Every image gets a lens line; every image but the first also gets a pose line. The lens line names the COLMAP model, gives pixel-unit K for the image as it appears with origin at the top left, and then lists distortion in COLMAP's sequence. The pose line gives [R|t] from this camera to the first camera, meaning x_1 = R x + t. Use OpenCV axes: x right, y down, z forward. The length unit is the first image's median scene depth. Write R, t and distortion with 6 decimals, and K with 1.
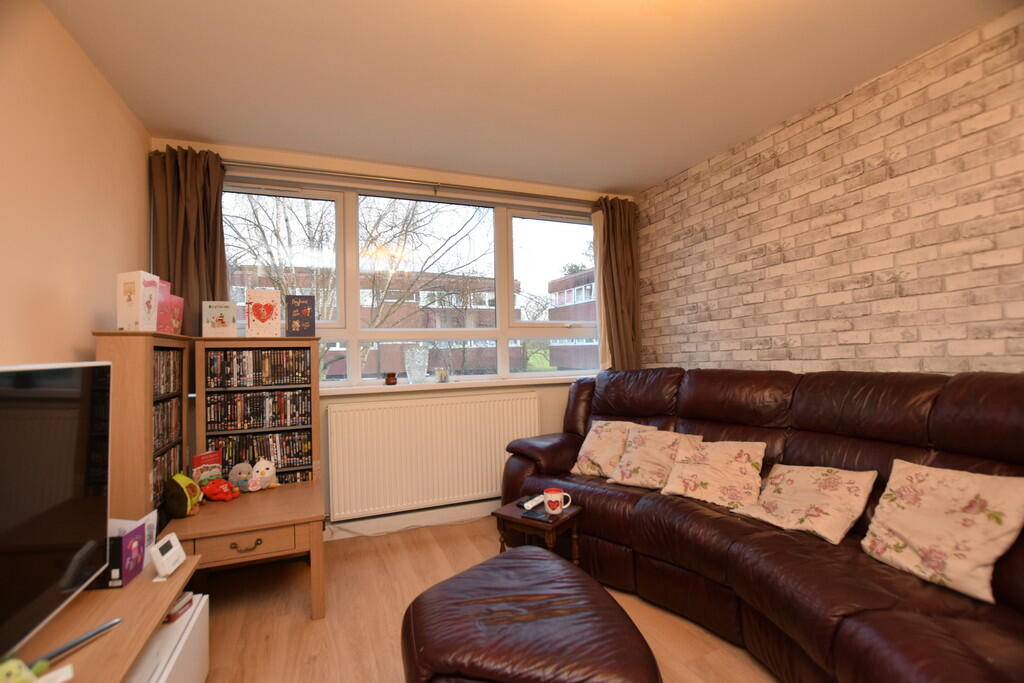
lens RADIAL K [[451.4, 0, 512.0], [0, 451.4, 341.5], [0, 0, 1]] dist [-0.034174, 0.000332]
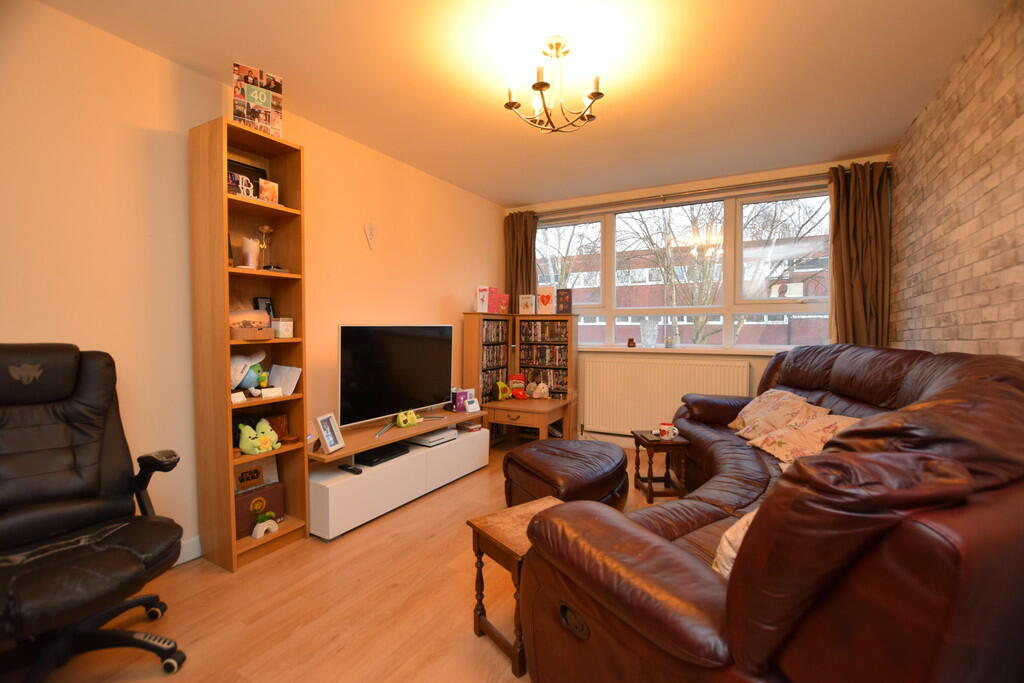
lens RADIAL K [[451.4, 0, 512.0], [0, 451.4, 341.5], [0, 0, 1]] dist [-0.034174, 0.000332]
pose [[0.613575, 0.045373, -0.788332, 0.749738], [0.001211, 0.998293, 0.058400, -0.005590], [0.789635, -0.036787, 0.612473, -0.192899]]
